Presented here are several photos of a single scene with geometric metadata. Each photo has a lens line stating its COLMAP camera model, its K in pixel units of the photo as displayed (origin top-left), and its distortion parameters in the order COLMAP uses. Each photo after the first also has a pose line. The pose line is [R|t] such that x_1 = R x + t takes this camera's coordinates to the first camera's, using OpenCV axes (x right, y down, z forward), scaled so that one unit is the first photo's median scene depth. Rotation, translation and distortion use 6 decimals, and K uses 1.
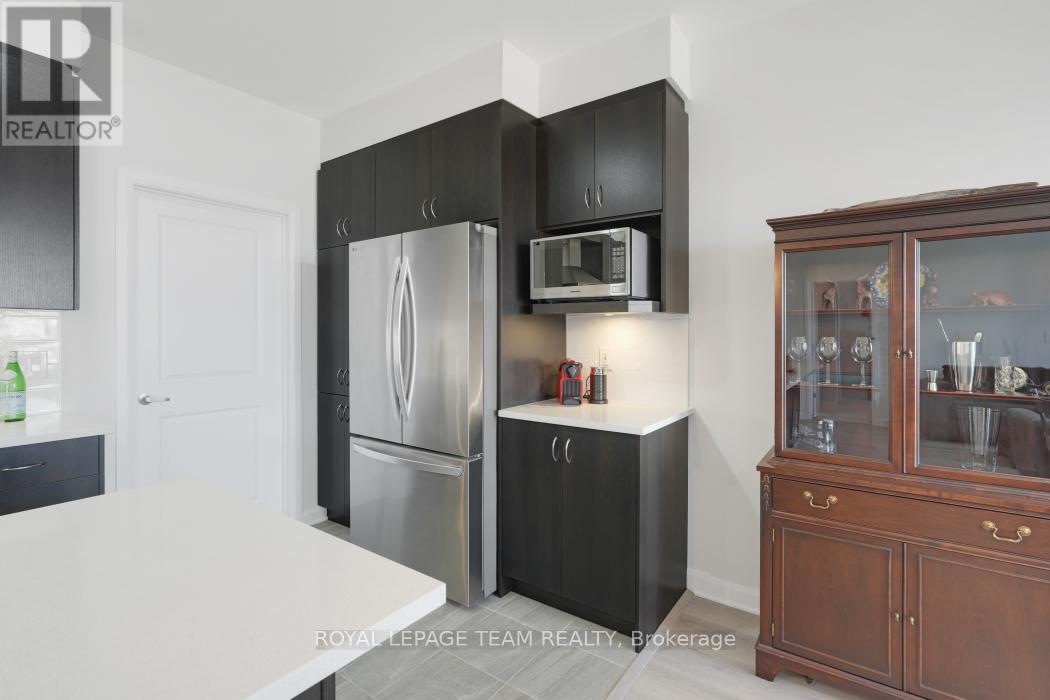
lens RADIAL K [[503.5, 0, 526.6], [0, 503.5, 327.7], [0, 0, 1]] dist [-0.000607, 0.005301]
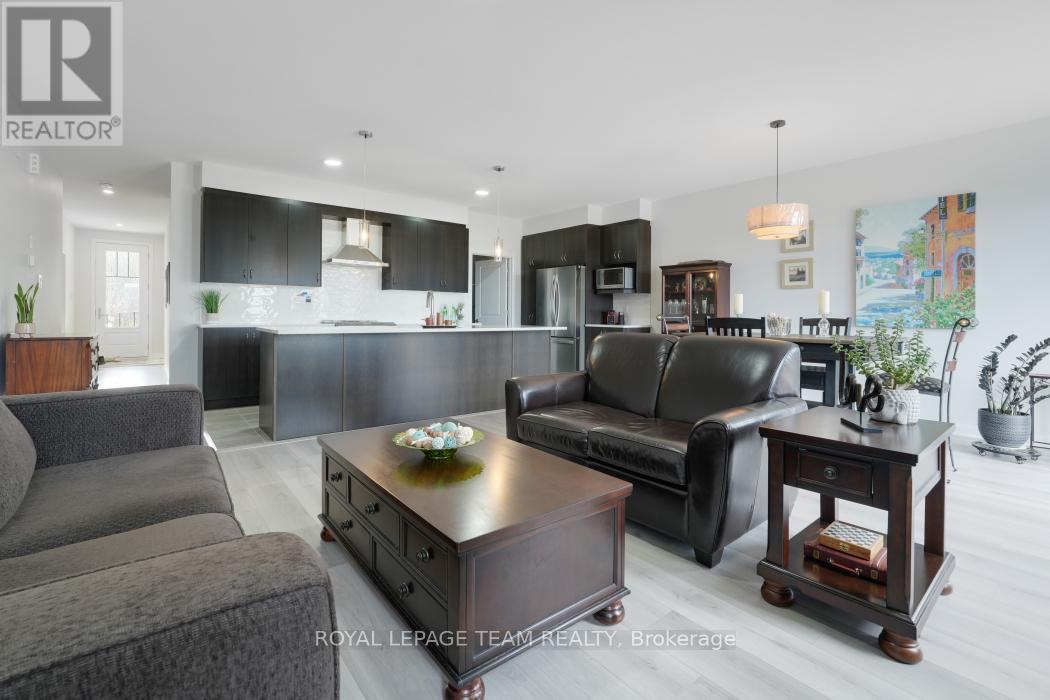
lens RADIAL K [[470.6, 0, 523.7], [0, 470.6, 315.7], [0, 0, 1]] dist [-0.002754, 0.000512]
pose [[0.965074, 0.008994, -0.261821, 0.351718], [-0.008449, 0.999959, 0.003211, 0.105943], [0.261840, -0.000886, 0.965111, -1.995086]]
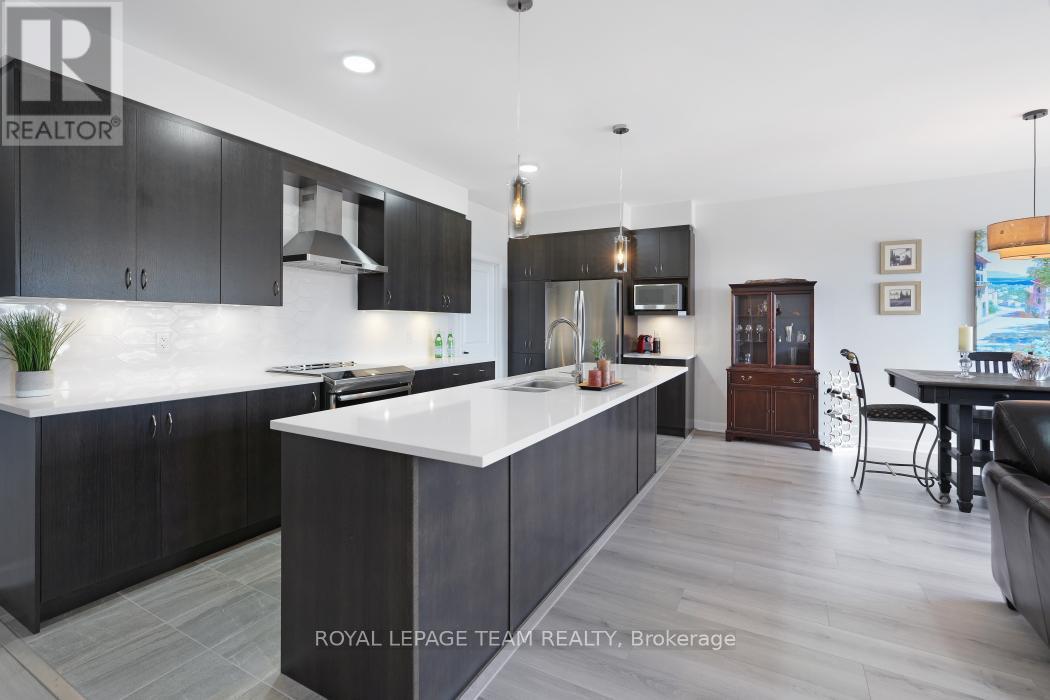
lens RADIAL K [[471.2, 0, 526.1], [0, 471.2, 326.1], [0, 0, 1]] dist [-0.012058, 0.005270]
pose [[0.991522, 0.002521, 0.129913, -0.846494], [-0.002854, 0.999993, 0.002377, 0.020059], [-0.129906, -0.002728, 0.991523, -1.255932]]
